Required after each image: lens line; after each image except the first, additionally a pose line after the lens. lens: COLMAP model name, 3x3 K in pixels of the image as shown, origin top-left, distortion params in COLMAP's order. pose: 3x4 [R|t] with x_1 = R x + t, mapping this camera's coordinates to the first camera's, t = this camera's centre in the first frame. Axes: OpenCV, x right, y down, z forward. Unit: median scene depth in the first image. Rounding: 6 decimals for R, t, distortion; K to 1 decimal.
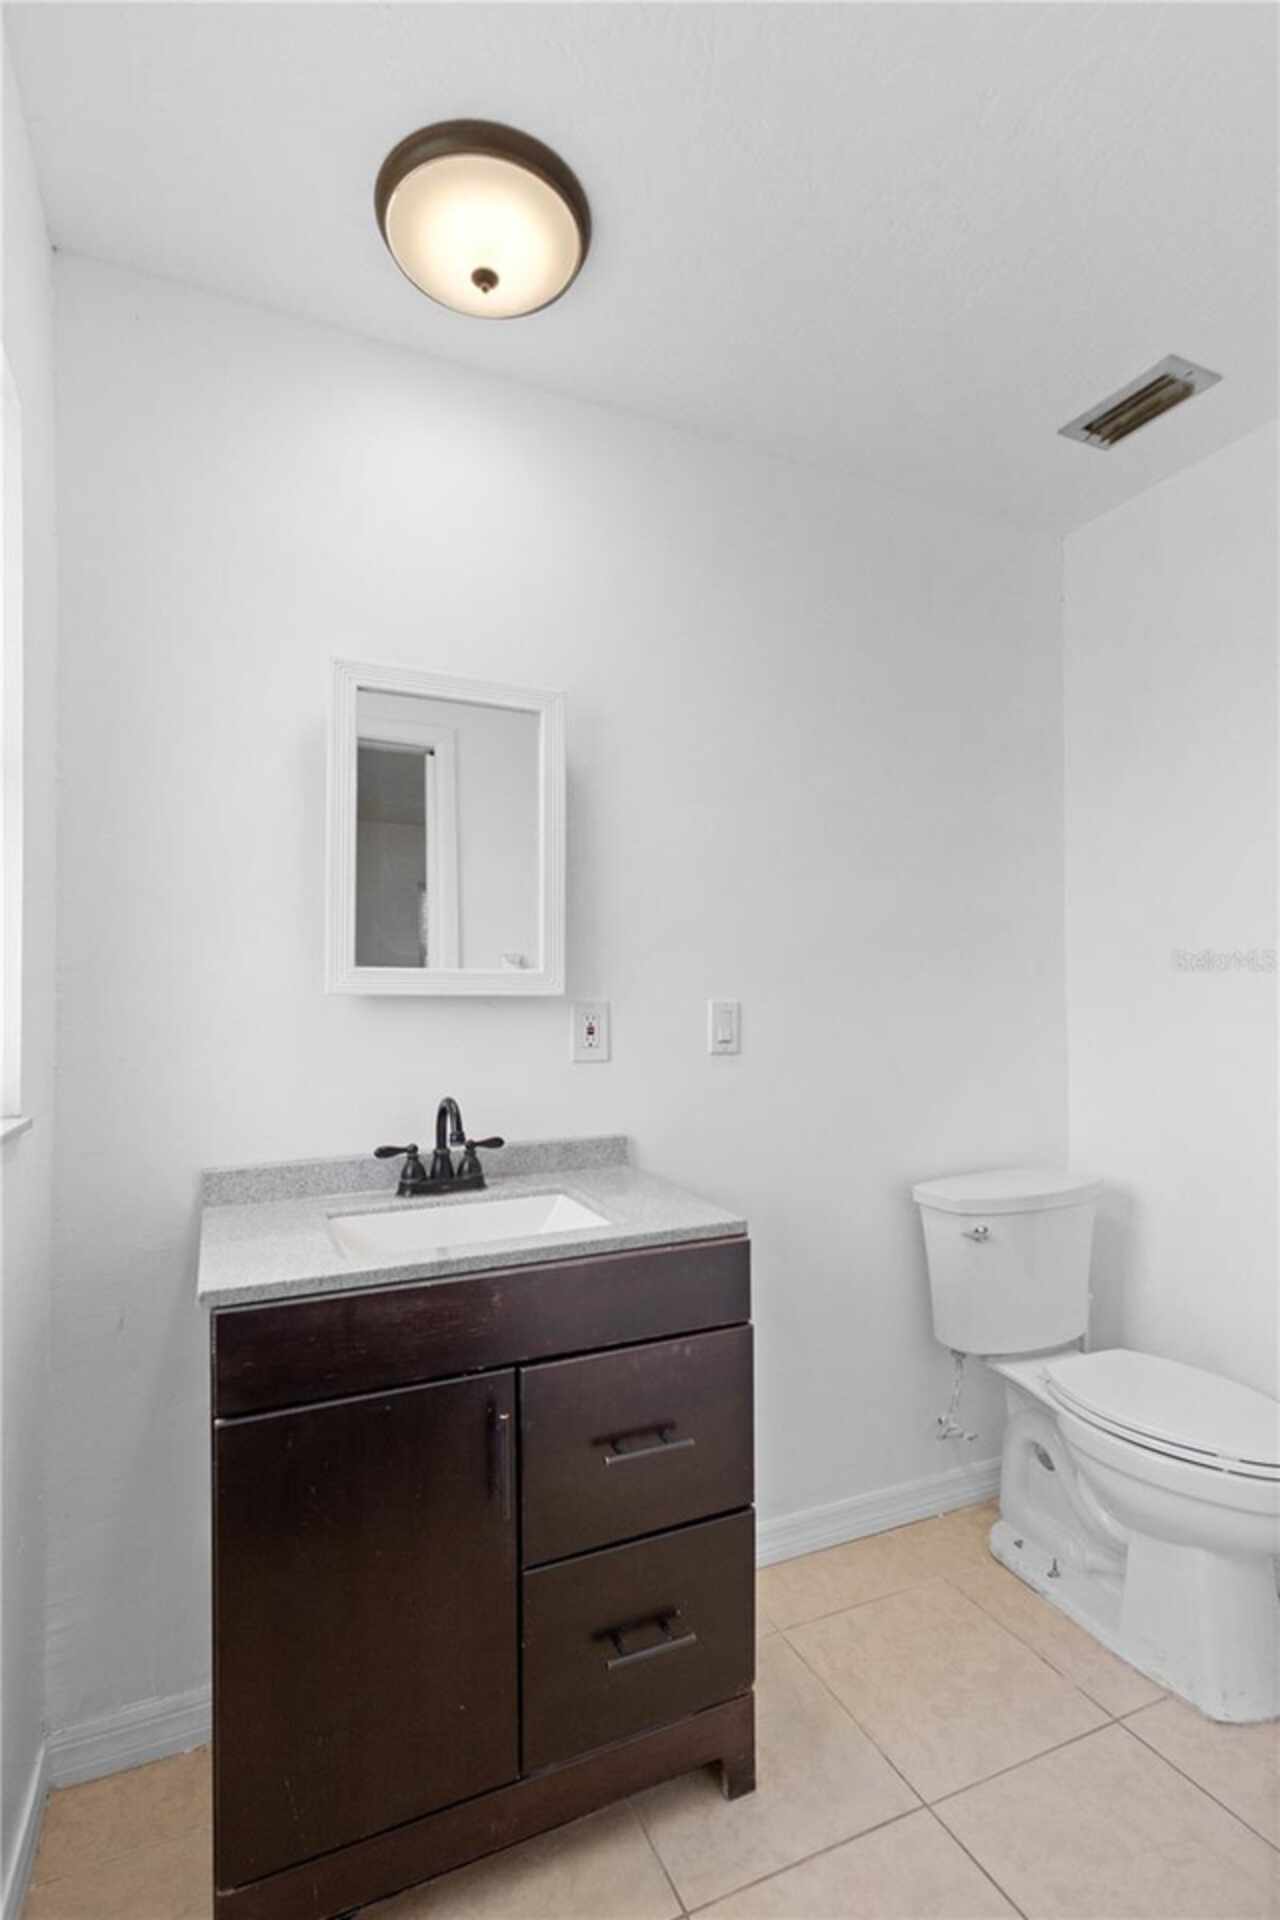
lens RADIAL K [[893.9, 0, 643.9], [0, 893.9, 981.7], [0, 0, 1]] dist [0.002661, -0.002119]
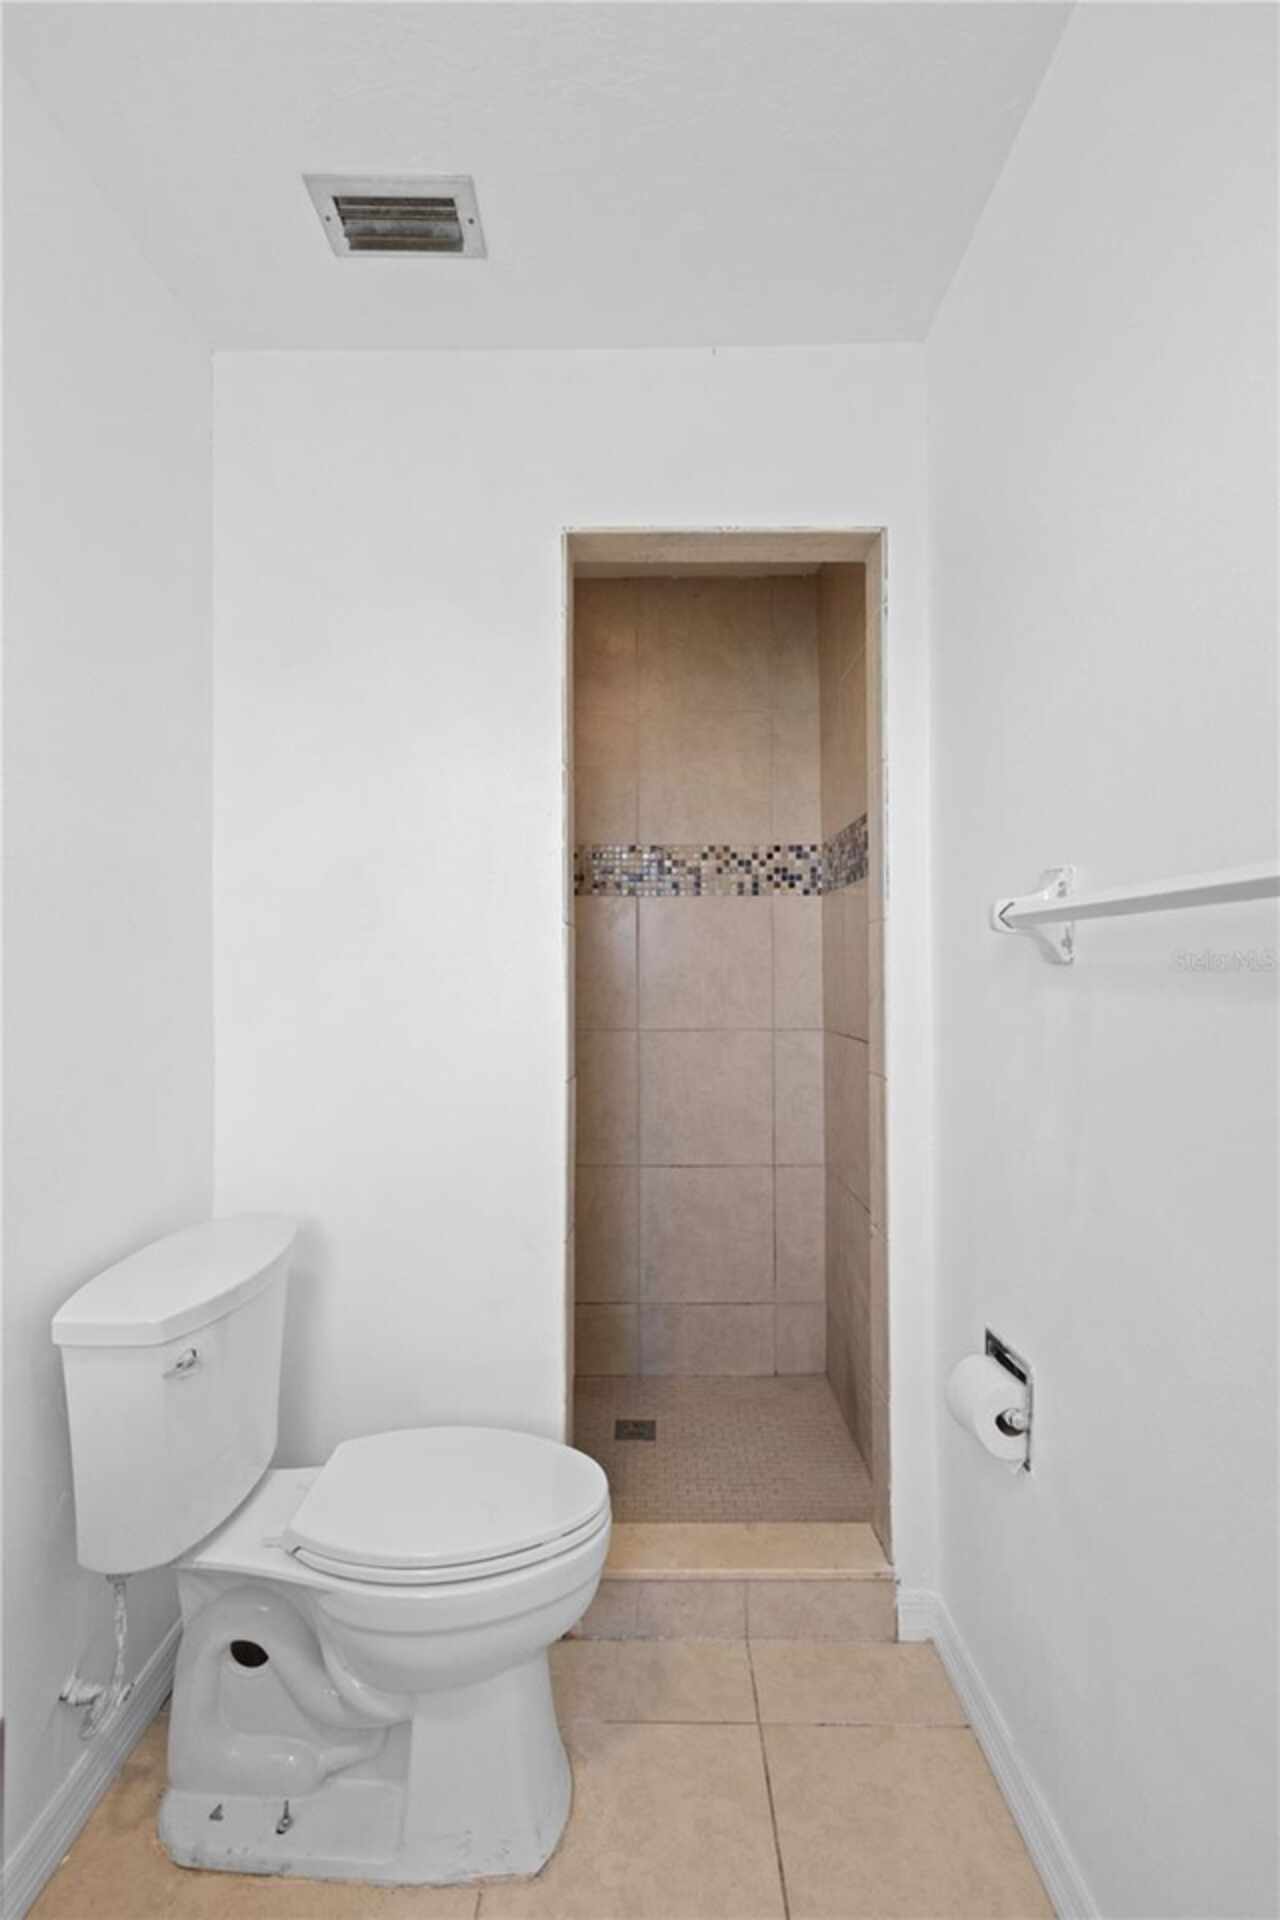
lens RADIAL K [[893.9, 0, 643.9], [0, 893.9, 981.7], [0, 0, 1]] dist [0.002661, -0.002119]
pose [[0.420197, 0.015625, 0.907298, -0.053793], [-0.030793, 0.999521, -0.002952, 0.012488], [-0.906910, -0.026698, 0.420477, 0.464812]]
